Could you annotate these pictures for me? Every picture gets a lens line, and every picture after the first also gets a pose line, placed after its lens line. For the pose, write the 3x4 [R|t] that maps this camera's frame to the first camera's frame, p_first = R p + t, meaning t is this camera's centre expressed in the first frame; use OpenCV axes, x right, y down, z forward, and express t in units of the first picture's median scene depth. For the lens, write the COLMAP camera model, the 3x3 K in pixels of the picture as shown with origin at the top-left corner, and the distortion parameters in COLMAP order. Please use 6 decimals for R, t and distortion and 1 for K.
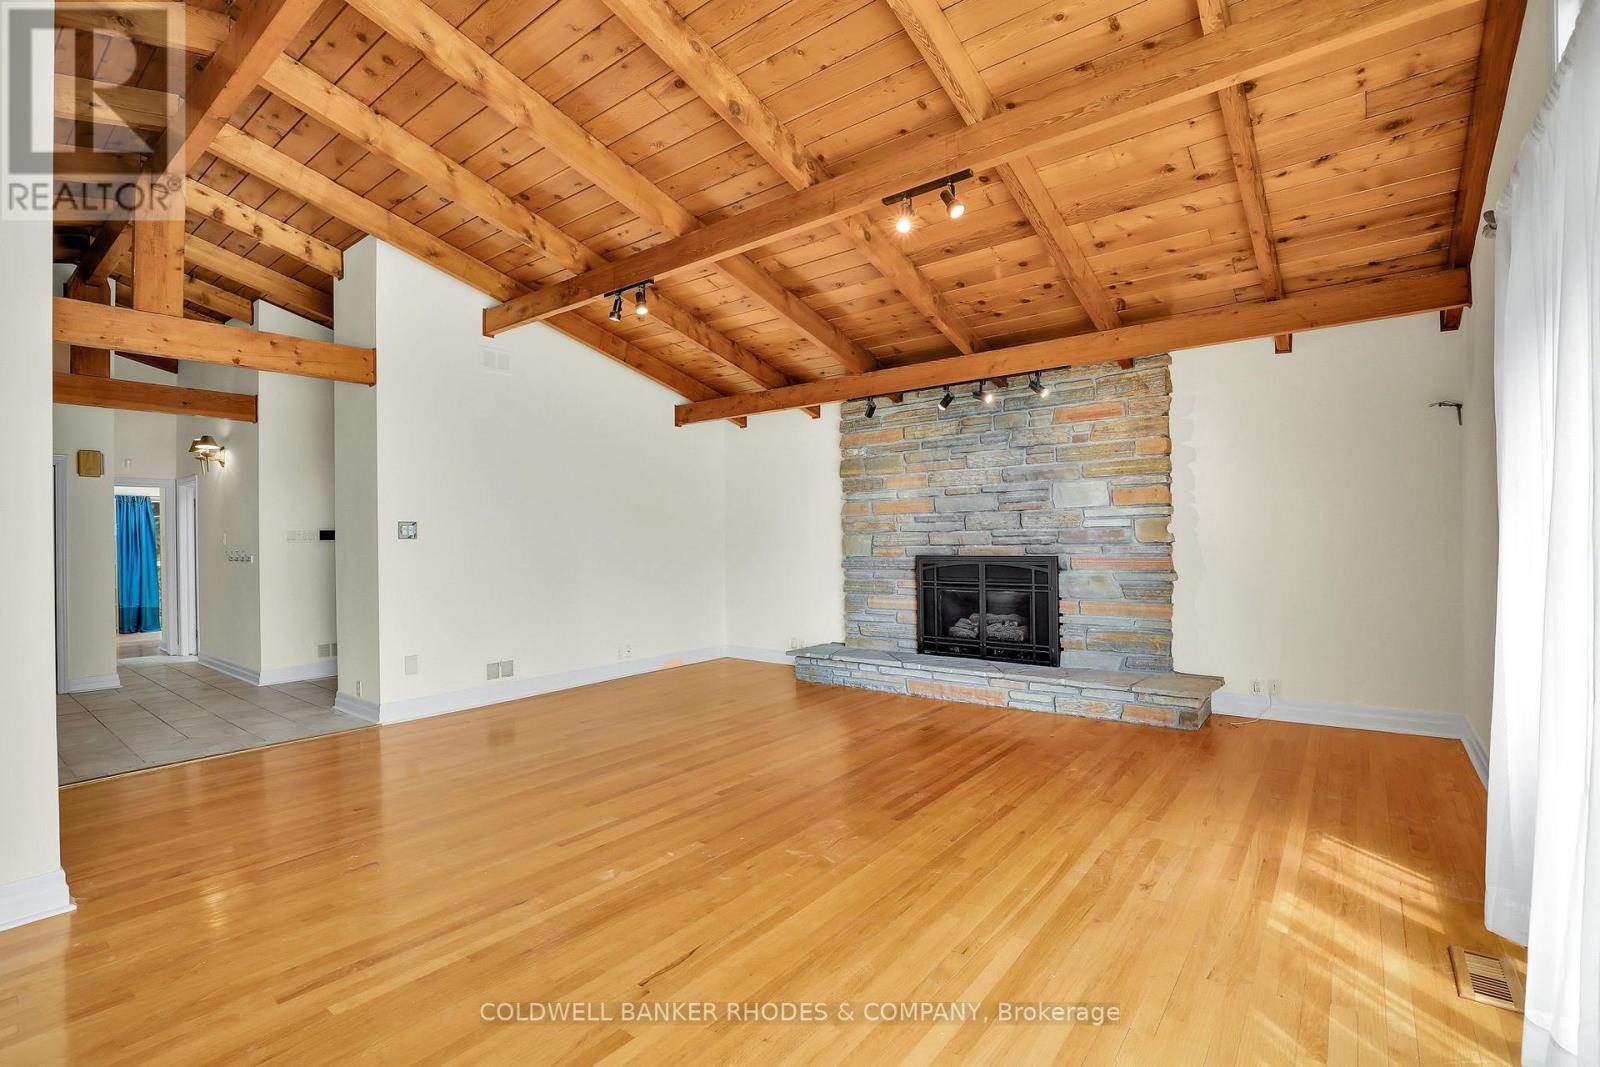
lens RADIAL K [[732.7, 0, 792.0], [0, 732.7, 535.3], [0, 0, 1]] dist [-0.031434, 0.000831]
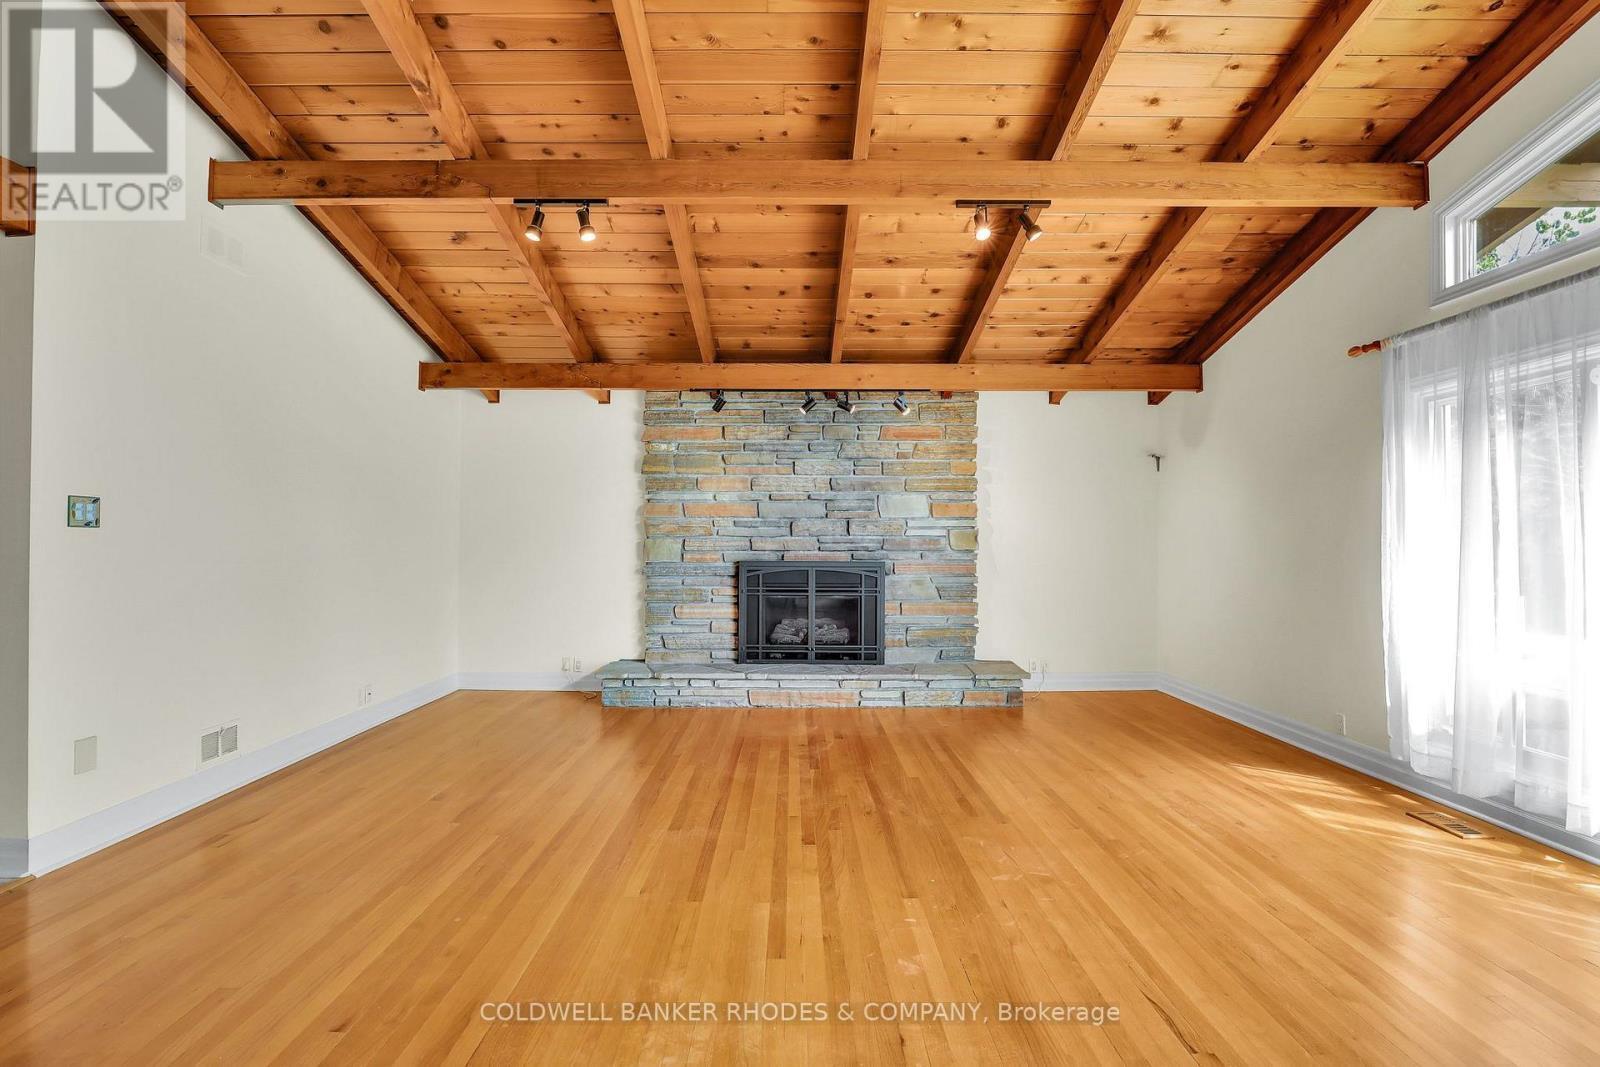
lens RADIAL K [[732.7, 0, 792.0], [0, 732.7, 535.3], [0, 0, 1]] dist [-0.031434, 0.000831]
pose [[0.786492, 0.024780, 0.617104, -0.421395], [-0.018018, 0.999690, -0.017180, 0.010247], [-0.617338, 0.002393, 0.786694, 0.231719]]
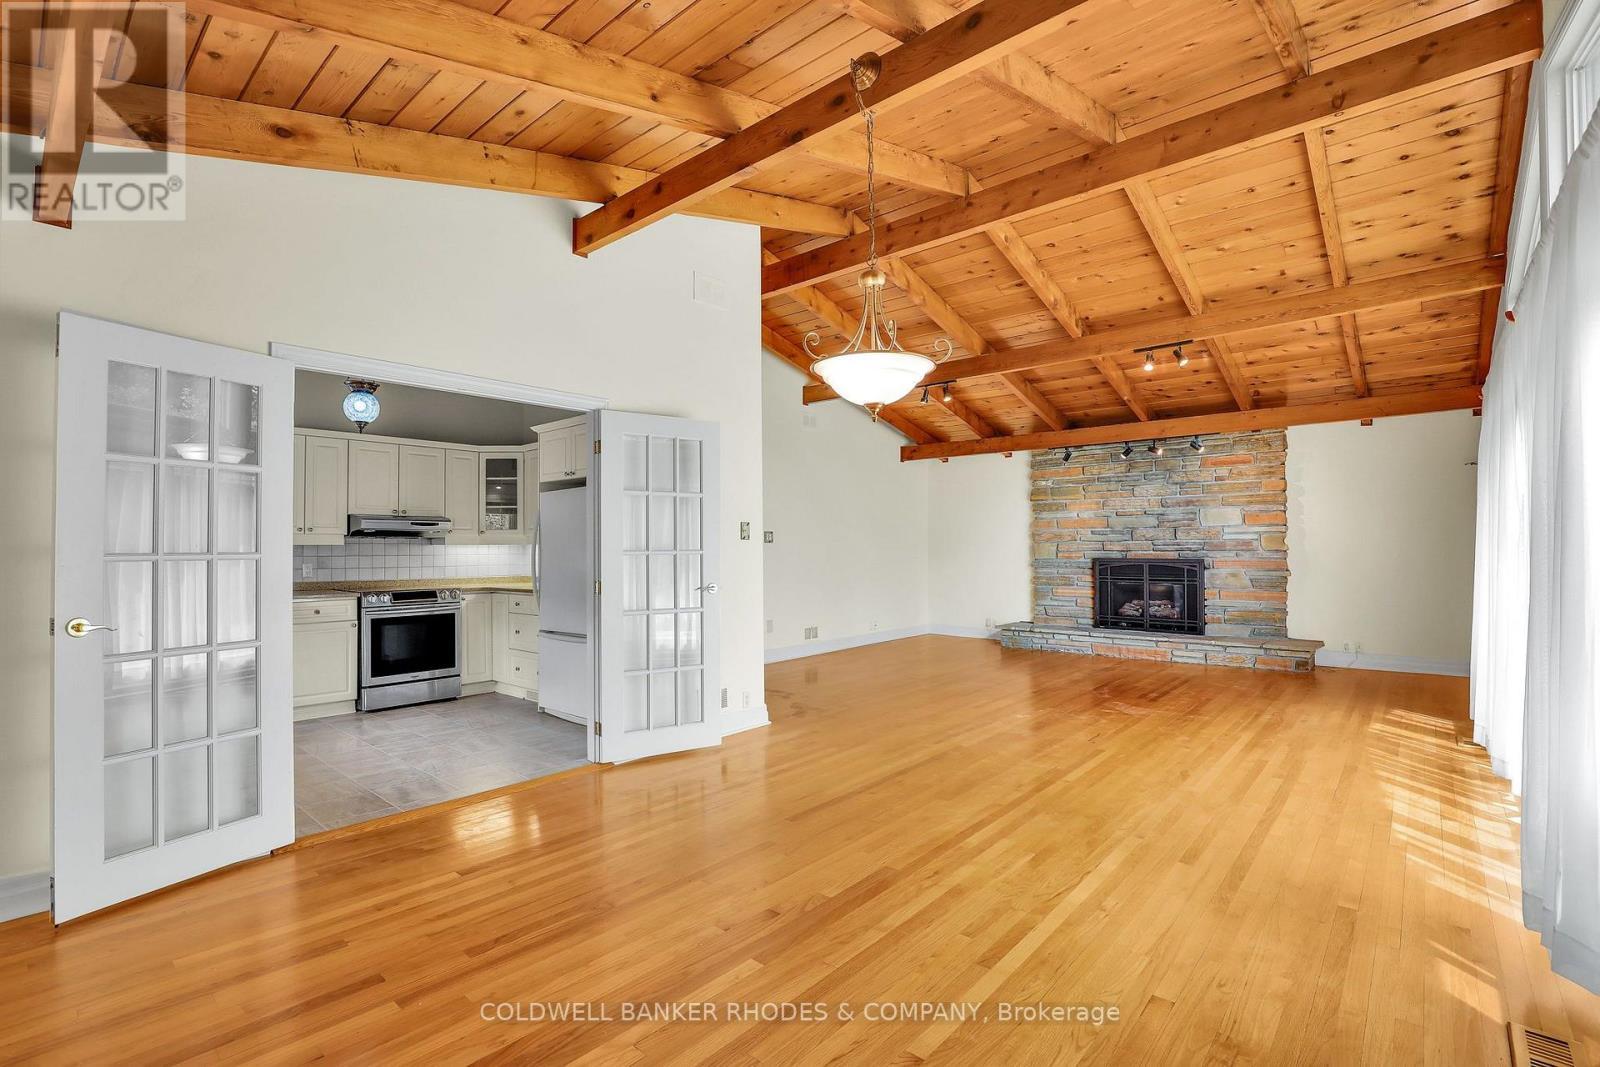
lens RADIAL K [[738.0, 0, 790.3], [0, 738.0, 536.3], [0, 0, 1]] dist [-0.035682, 0.005304]
pose [[0.998346, 0.009450, -0.056706, -0.381784], [-0.009905, 0.999921, -0.007757, 0.002562], [0.056628, 0.008306, 0.998361, -0.506240]]
